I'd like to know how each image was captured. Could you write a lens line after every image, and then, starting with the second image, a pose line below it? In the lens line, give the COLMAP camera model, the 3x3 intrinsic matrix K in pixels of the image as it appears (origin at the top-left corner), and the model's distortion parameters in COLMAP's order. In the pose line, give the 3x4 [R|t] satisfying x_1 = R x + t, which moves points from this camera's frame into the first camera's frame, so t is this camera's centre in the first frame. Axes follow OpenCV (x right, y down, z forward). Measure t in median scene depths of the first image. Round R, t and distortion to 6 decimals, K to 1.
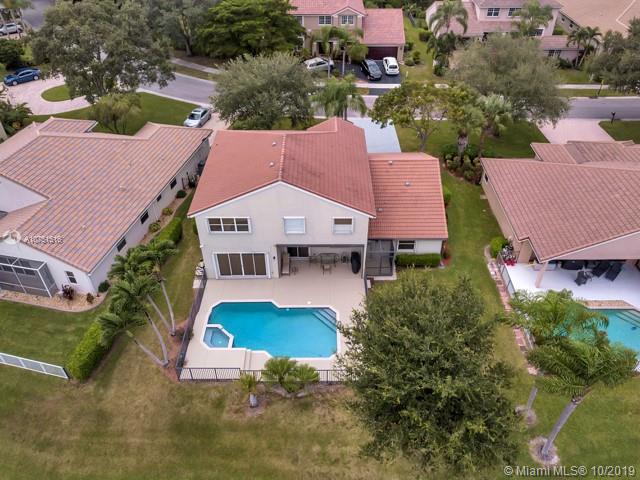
lens RADIAL K [[495.9, 0, 327.7], [0, 495.9, 239.3], [0, 0, 1]] dist [0.001997, 0.003647]
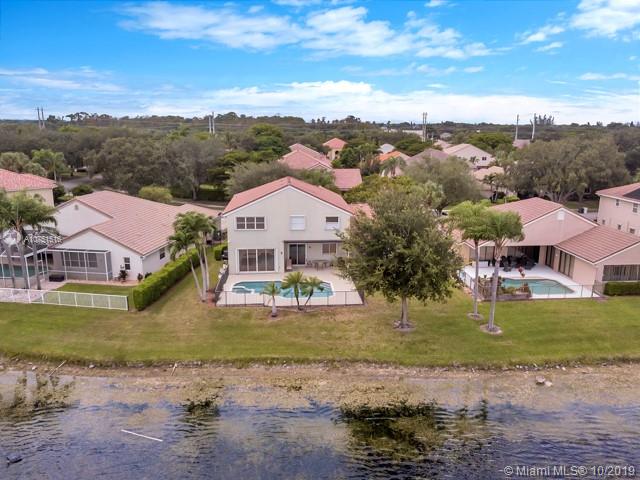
lens RADIAL K [[495.9, 0, 327.7], [0, 495.9, 239.3], [0, 0, 1]] dist [0.001997, 0.003647]
pose [[0.996849, -0.012156, 0.078386, -0.091617], [0.045616, 0.896295, -0.441106, 0.627476], [-0.064895, 0.443292, 0.894025, -0.237184]]
